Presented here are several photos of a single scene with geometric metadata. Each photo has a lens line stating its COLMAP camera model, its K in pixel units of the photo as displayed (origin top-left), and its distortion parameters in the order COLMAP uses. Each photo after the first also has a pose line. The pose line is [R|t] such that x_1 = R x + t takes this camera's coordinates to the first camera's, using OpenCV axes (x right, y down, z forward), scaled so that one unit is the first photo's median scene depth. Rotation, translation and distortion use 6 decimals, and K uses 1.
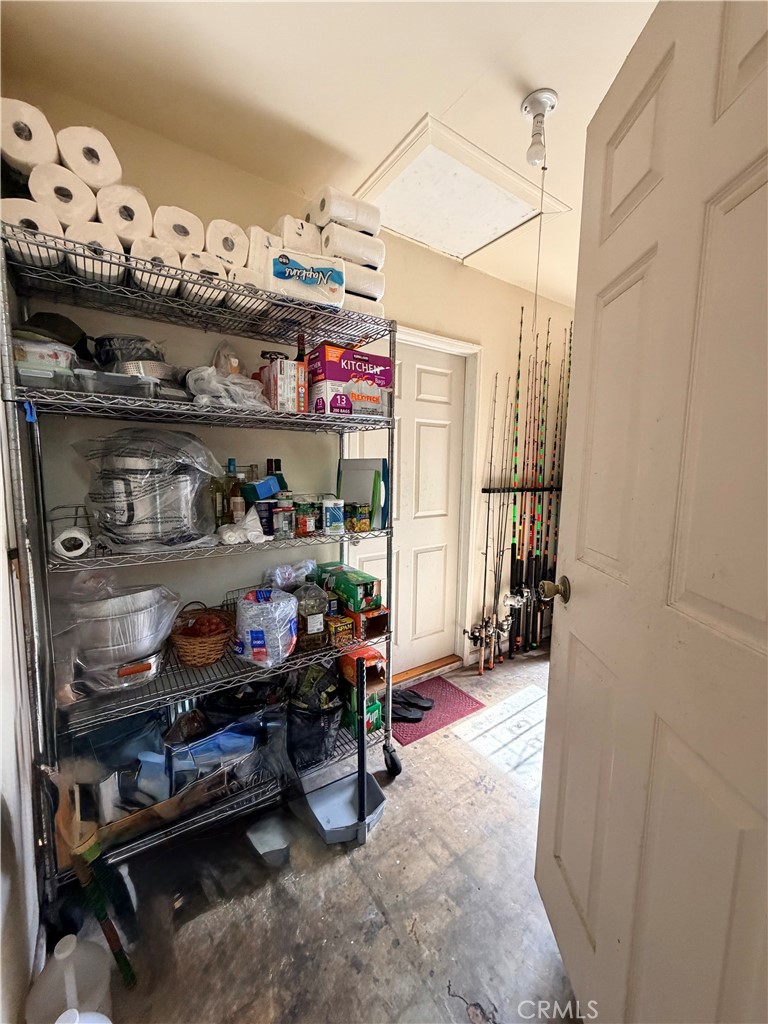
lens RADIAL K [[415.0, 0, 379.6], [0, 415.0, 508.5], [0, 0, 1]] dist [0.001001, -0.000846]
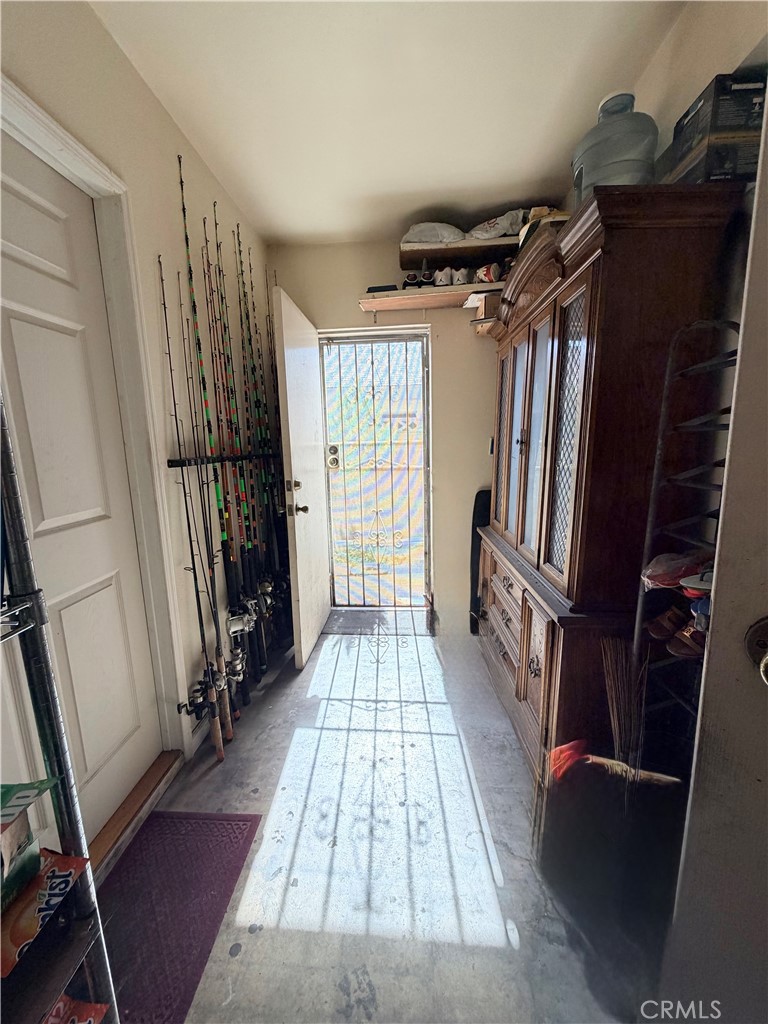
lens RADIAL K [[415.0, 0, 391.3], [0, 415.0, 510.8], [0, 0, 1]] dist [0.001001, -0.000846]
pose [[0.607225, -0.162431, 0.777750, -0.023352], [0.114400, 0.986554, 0.116722, -0.010176], [-0.786251, 0.018098, 0.617642, 0.395583]]
